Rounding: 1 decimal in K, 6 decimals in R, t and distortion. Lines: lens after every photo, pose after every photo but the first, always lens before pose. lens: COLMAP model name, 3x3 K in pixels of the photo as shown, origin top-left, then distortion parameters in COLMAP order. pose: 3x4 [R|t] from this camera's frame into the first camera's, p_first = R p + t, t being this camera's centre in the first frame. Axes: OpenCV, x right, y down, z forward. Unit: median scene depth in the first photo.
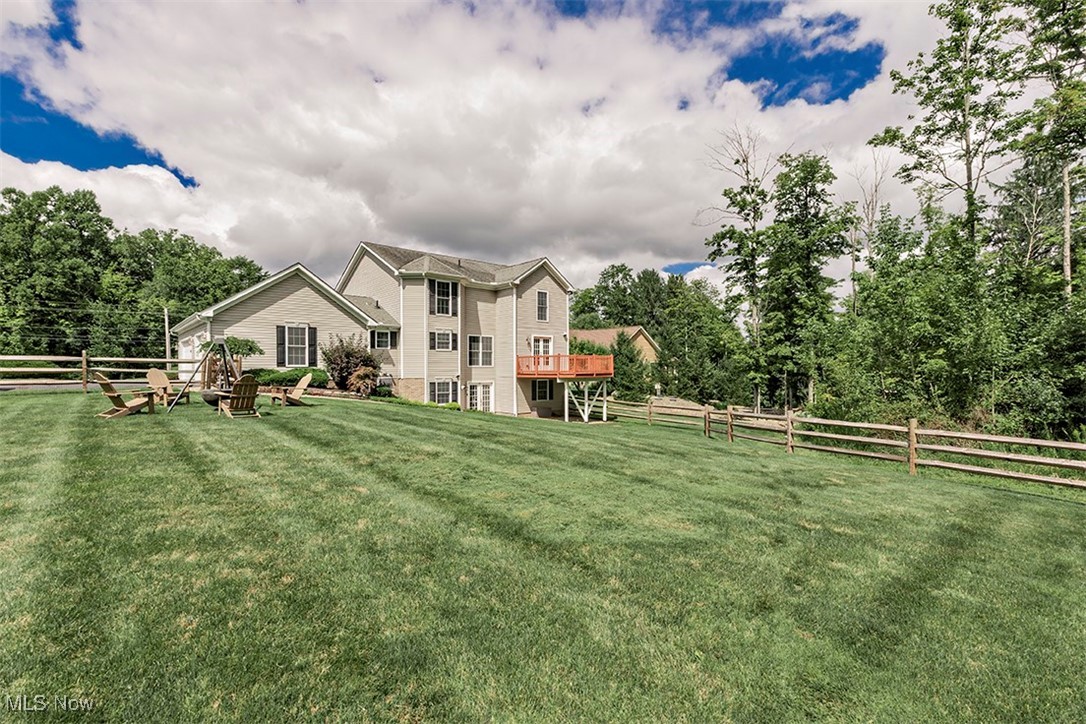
lens RADIAL K [[503.0, 0, 543.0], [0, 503.0, 362.0], [0, 0, 1]] dist [0.001863, 0.000119]
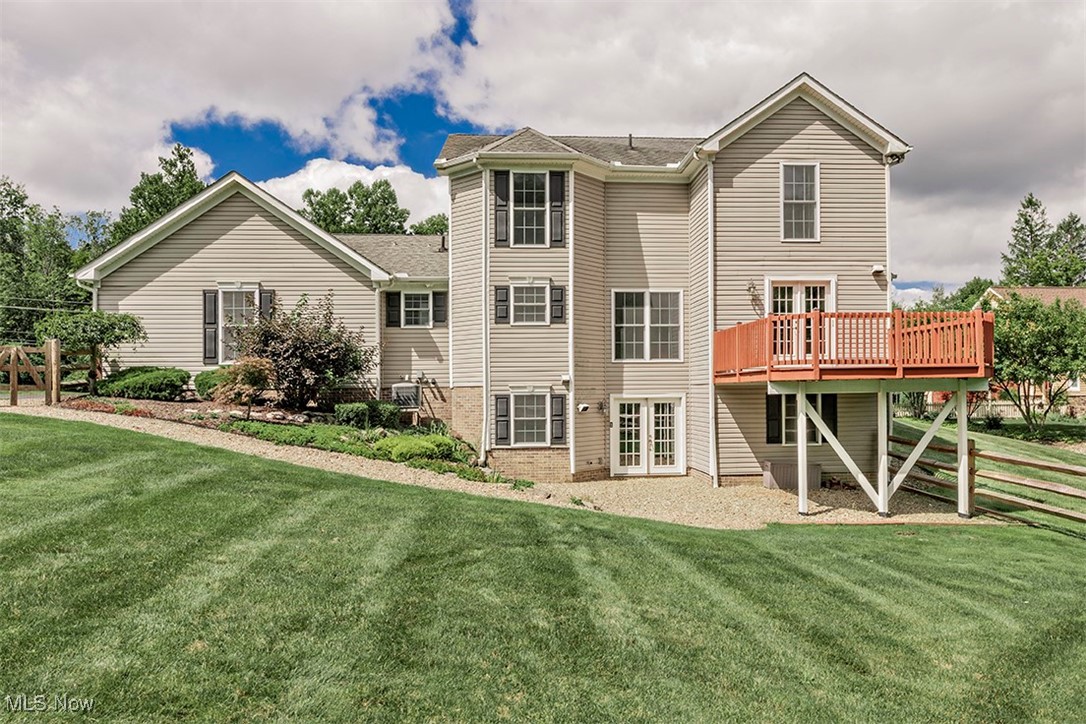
lens RADIAL K [[751.2, 0, 543.1], [0, 751.2, 382.3], [0, 0, 1]] dist [-0.002311, -0.001666]
pose [[0.794519, -0.016462, -0.607016, 0.213613], [0.016885, 0.999845, -0.005014, 0.031320], [0.607004, -0.006265, 0.794674, 0.462289]]
